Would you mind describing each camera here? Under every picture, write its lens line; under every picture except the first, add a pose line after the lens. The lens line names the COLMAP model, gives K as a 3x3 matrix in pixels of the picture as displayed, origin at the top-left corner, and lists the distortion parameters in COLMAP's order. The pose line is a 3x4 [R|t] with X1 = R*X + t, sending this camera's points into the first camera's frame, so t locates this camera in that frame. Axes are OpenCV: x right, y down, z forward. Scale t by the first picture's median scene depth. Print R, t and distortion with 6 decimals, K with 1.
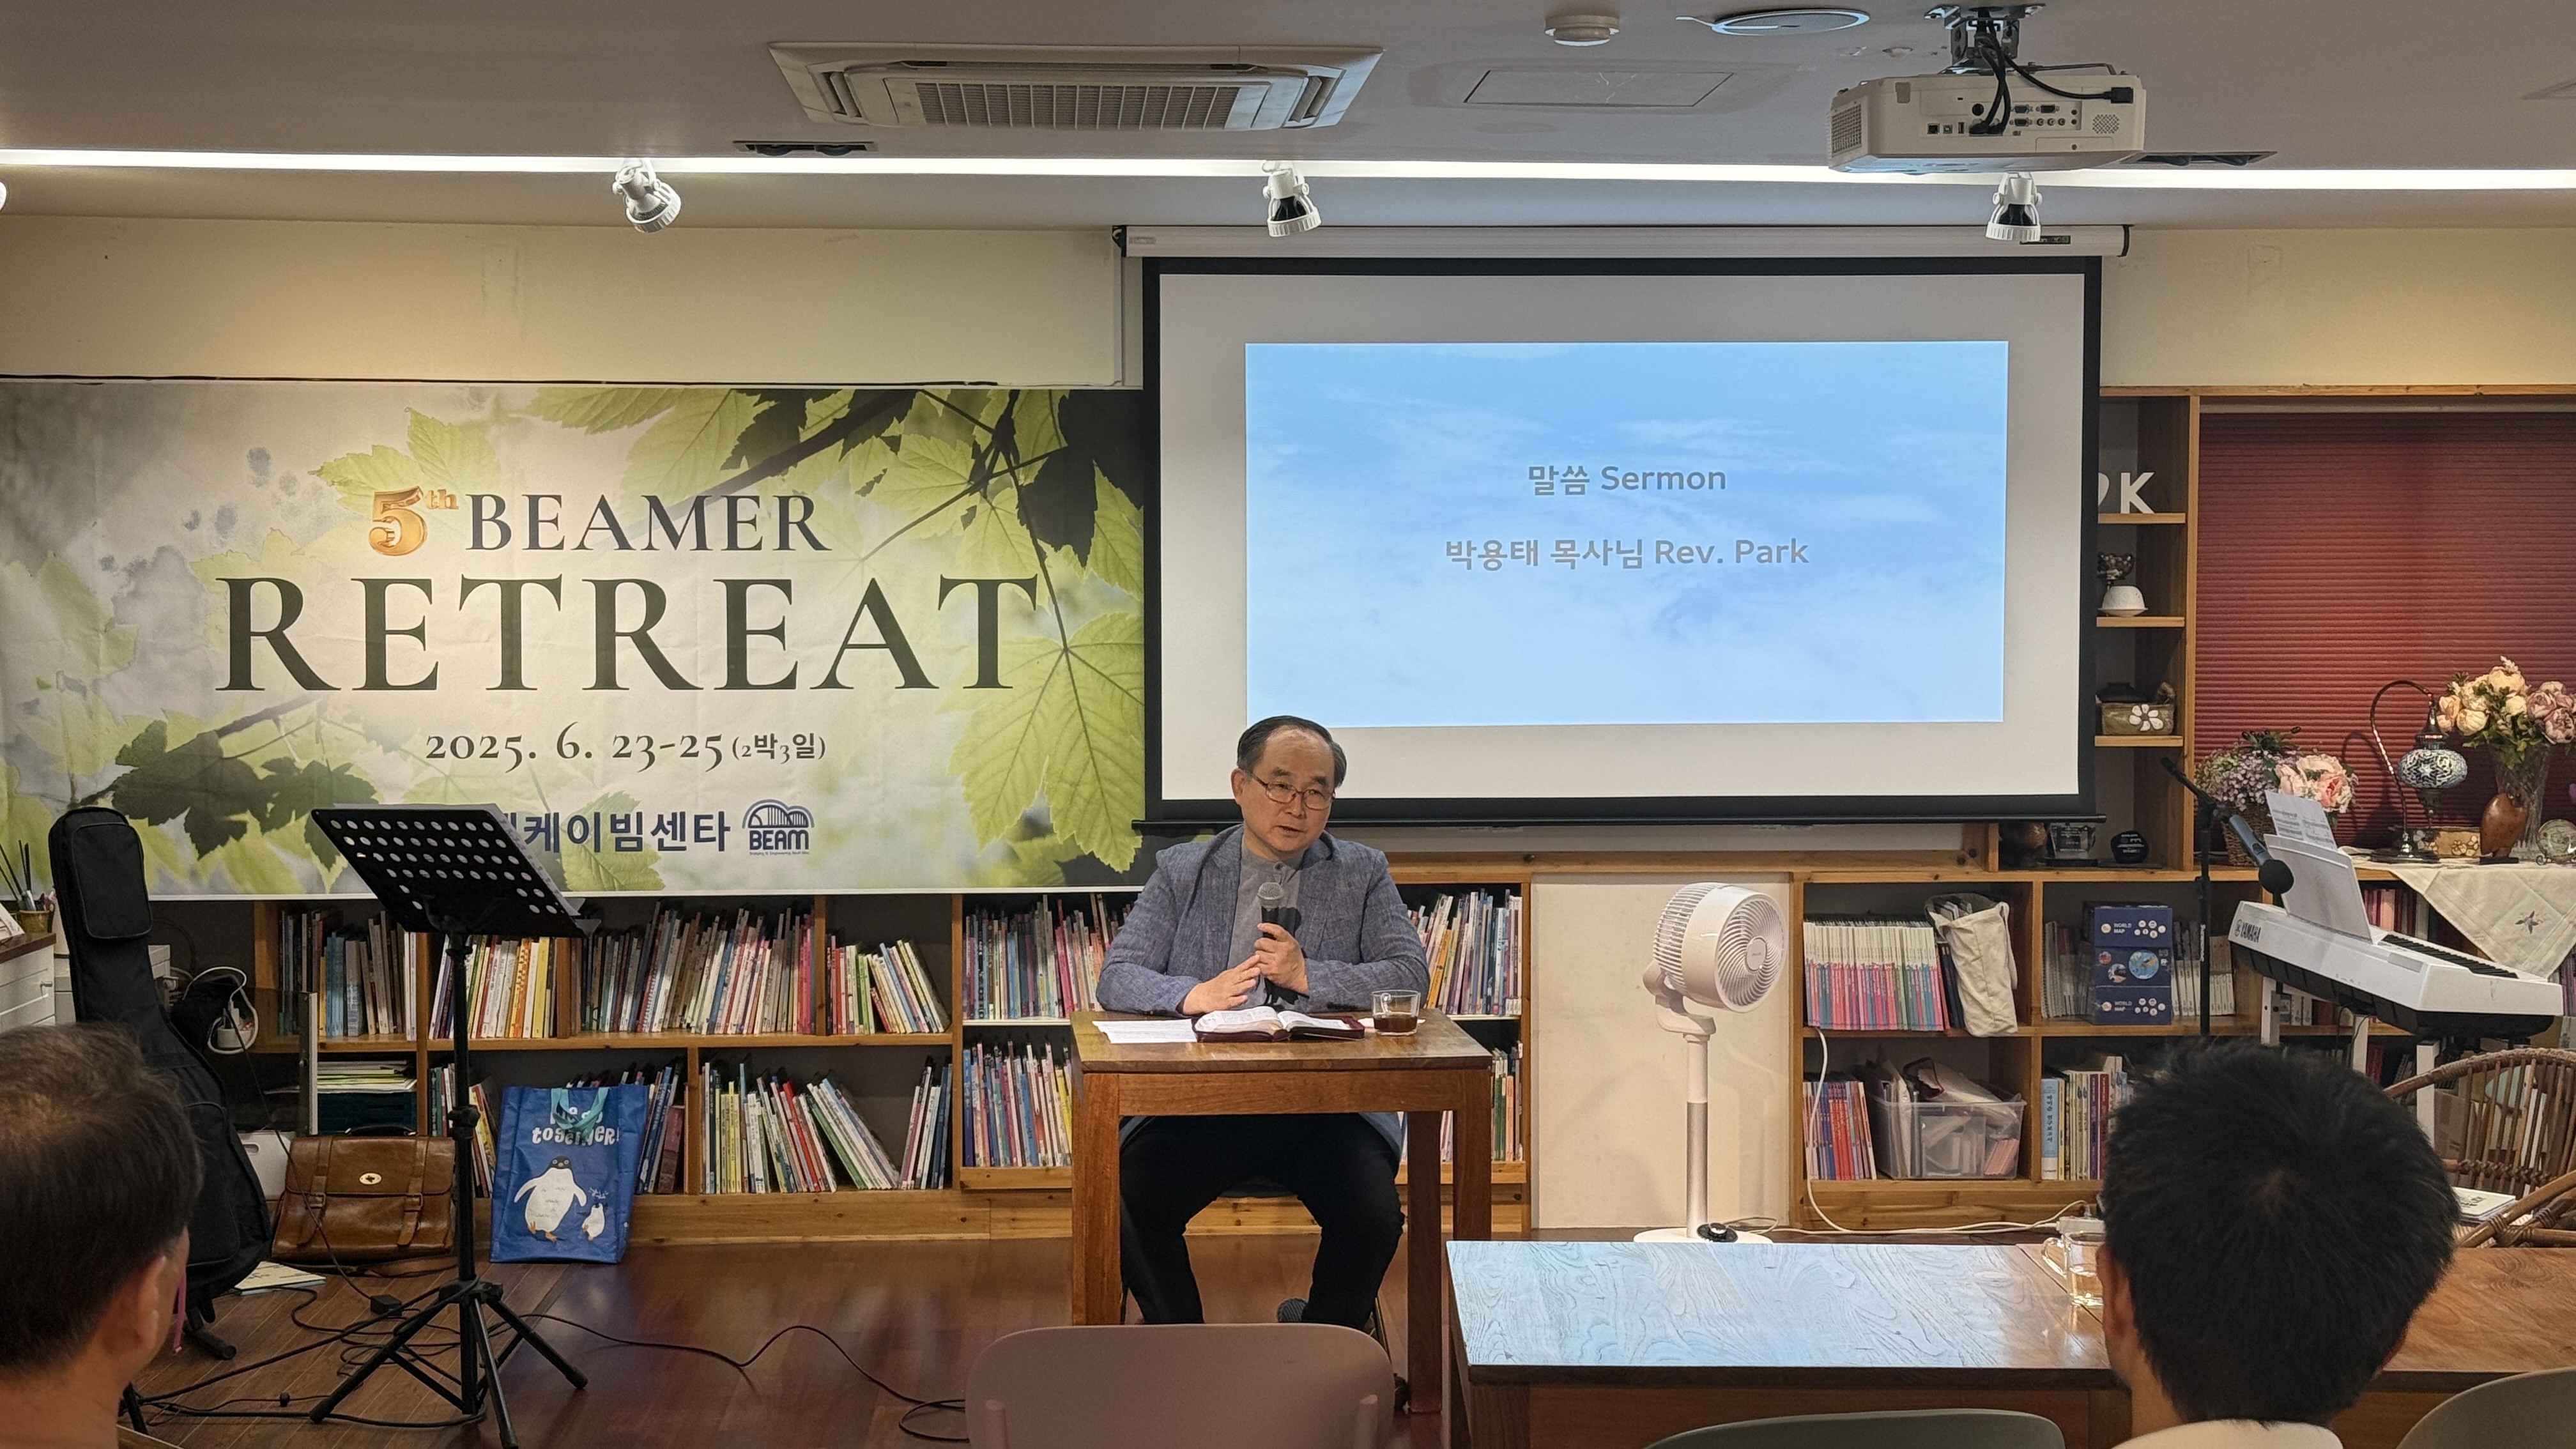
lens RADIAL K [[3587.8, 0, 1291.3], [0, 3587.8, 726.8], [0, 0, 1]] dist [0.139377, 0.000000]
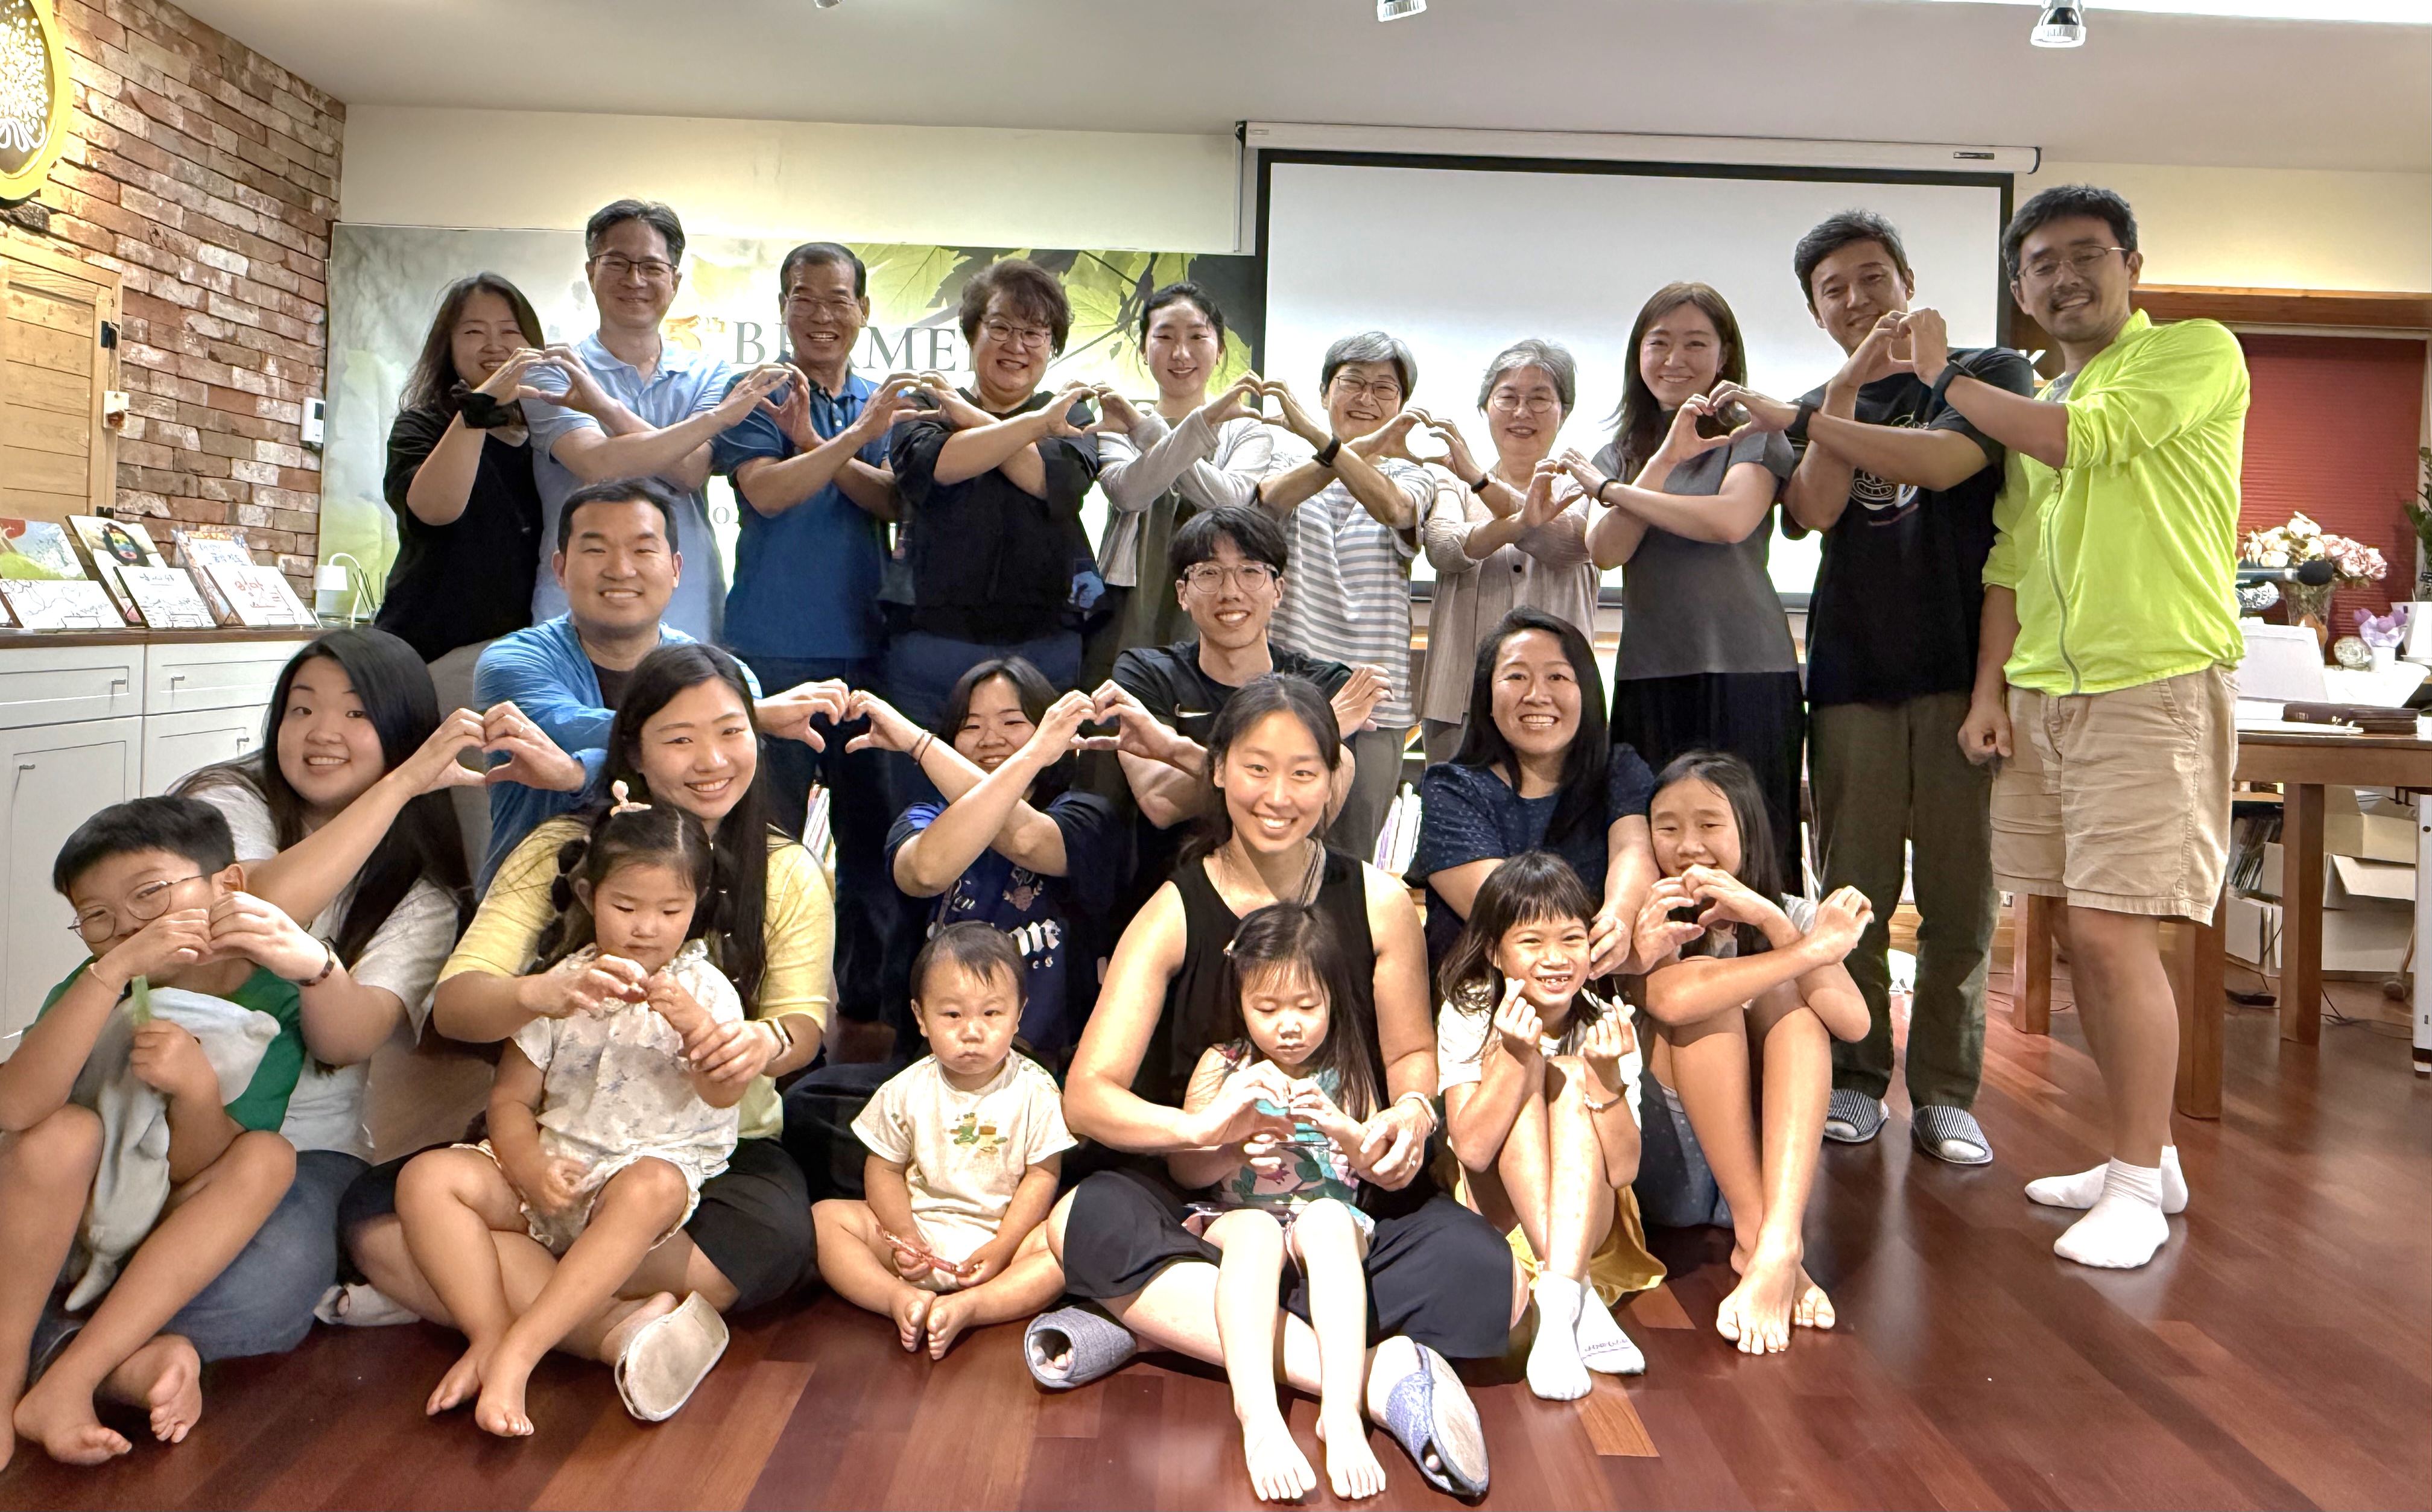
lens RADIAL K [[1572.2, 0, 1218.3], [0, 1572.2, 612.4], [0, 0, 1]] dist [0.004050, 0.000860]
pose [[0.997690, 0.033816, -0.058922, -0.016969], [-0.036283, 0.998487, -0.041312, 0.056829], [0.057436, 0.043354, 0.997407, 0.445958]]
